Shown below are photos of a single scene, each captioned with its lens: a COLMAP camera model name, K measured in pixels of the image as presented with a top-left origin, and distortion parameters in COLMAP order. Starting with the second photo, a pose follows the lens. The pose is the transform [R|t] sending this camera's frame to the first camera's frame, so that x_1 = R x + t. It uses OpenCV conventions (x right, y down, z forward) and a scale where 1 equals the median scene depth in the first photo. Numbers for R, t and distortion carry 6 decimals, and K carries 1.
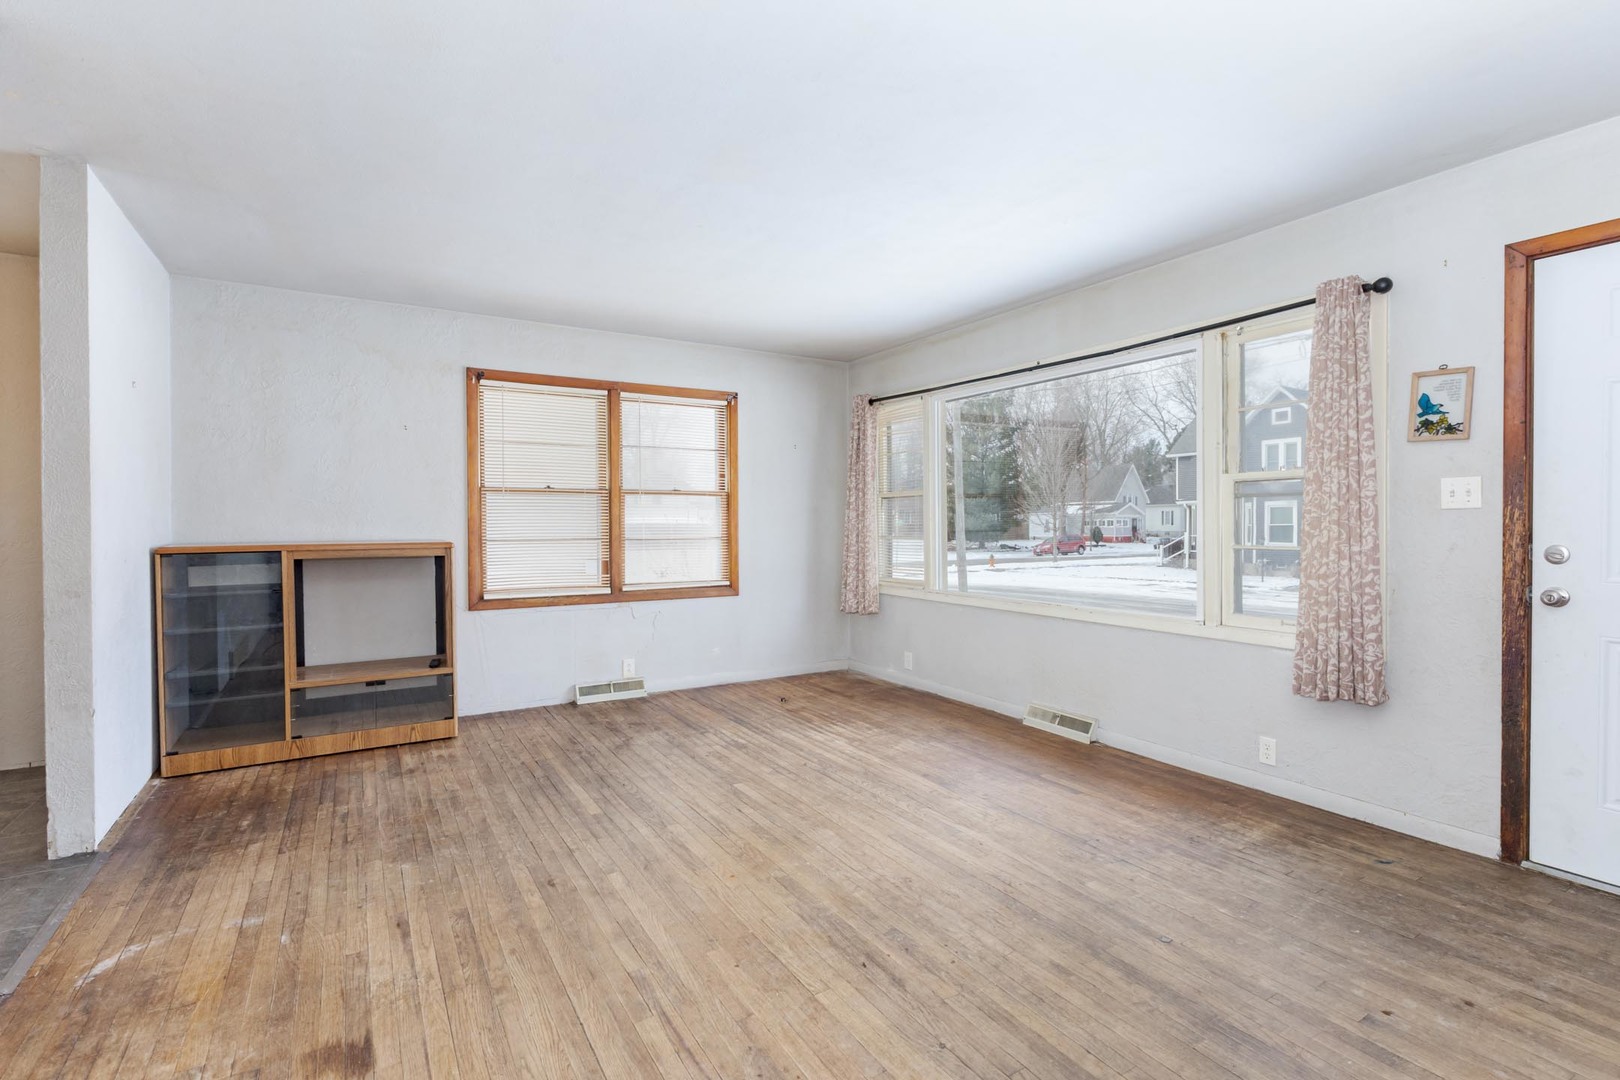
lens RADIAL K [[743.6, 0, 811.9], [0, 743.6, 533.4], [0, 0, 1]] dist [-0.001743, -0.000892]
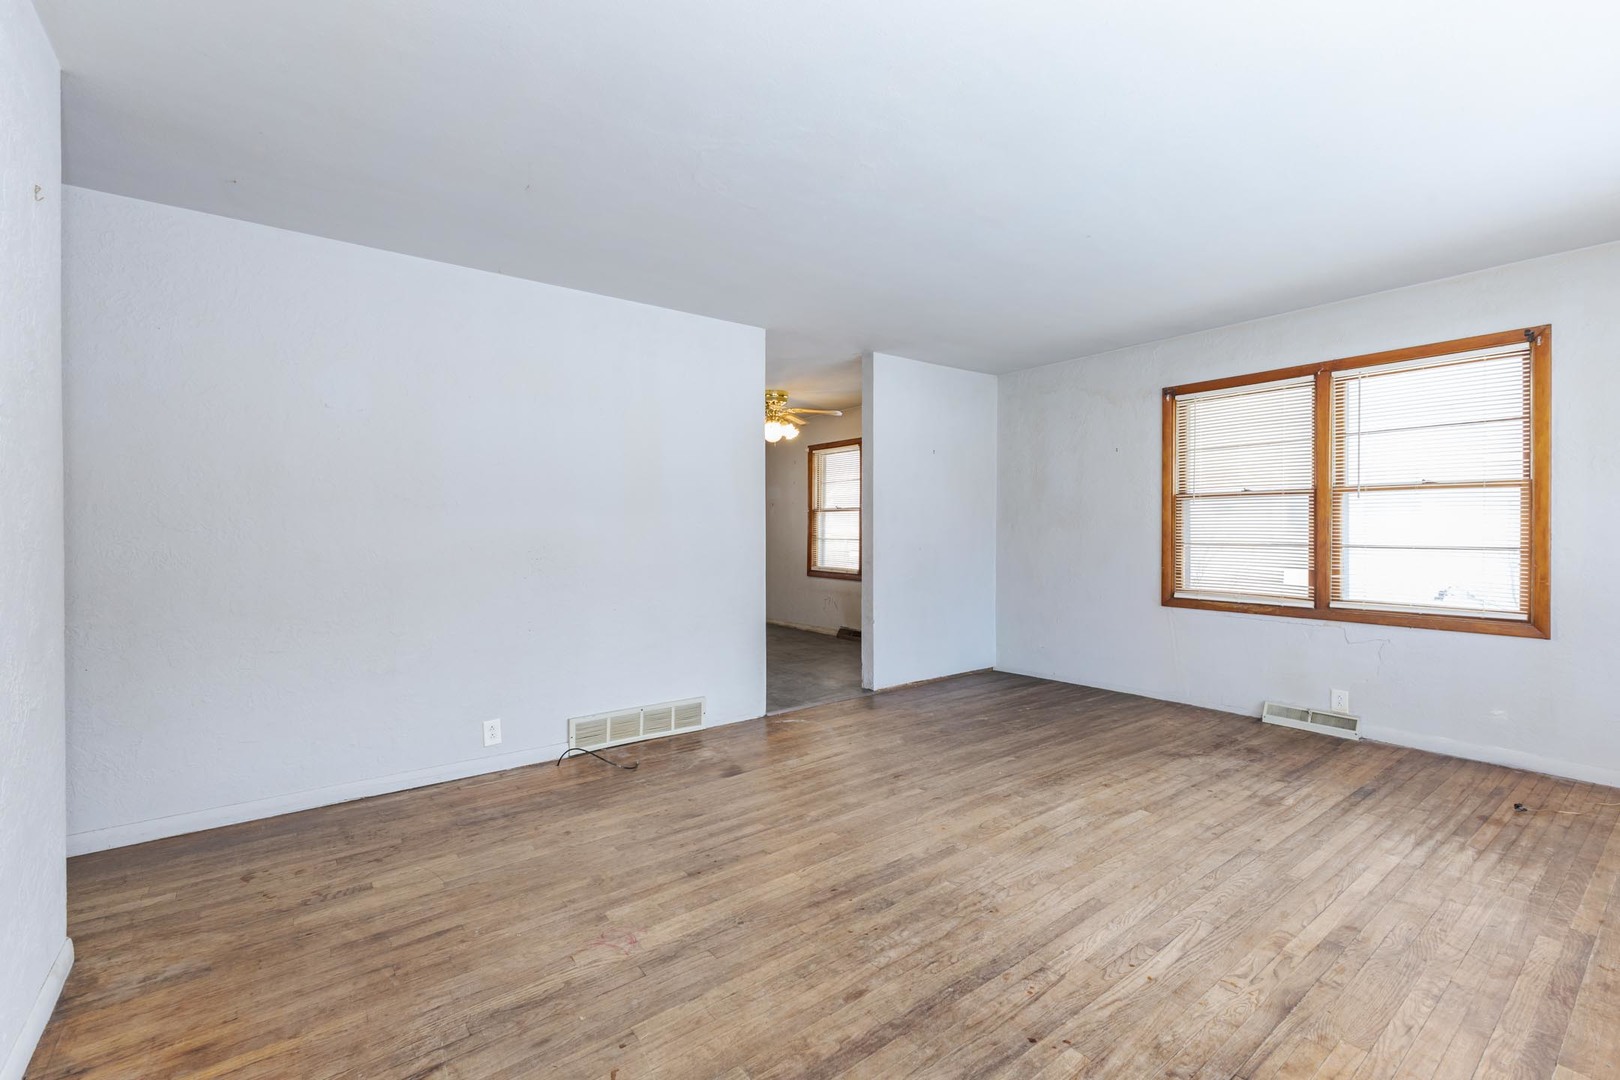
lens RADIAL K [[715.8, 0, 823.3], [0, 715.8, 533.0], [0, 0, 1]] dist [0.002343, 0.000267]
pose [[0.104969, 0.008576, -0.994439, 0.615904], [-0.010303, 0.999919, 0.007536, -0.008764], [0.994422, 0.009455, 0.105049, 0.422904]]
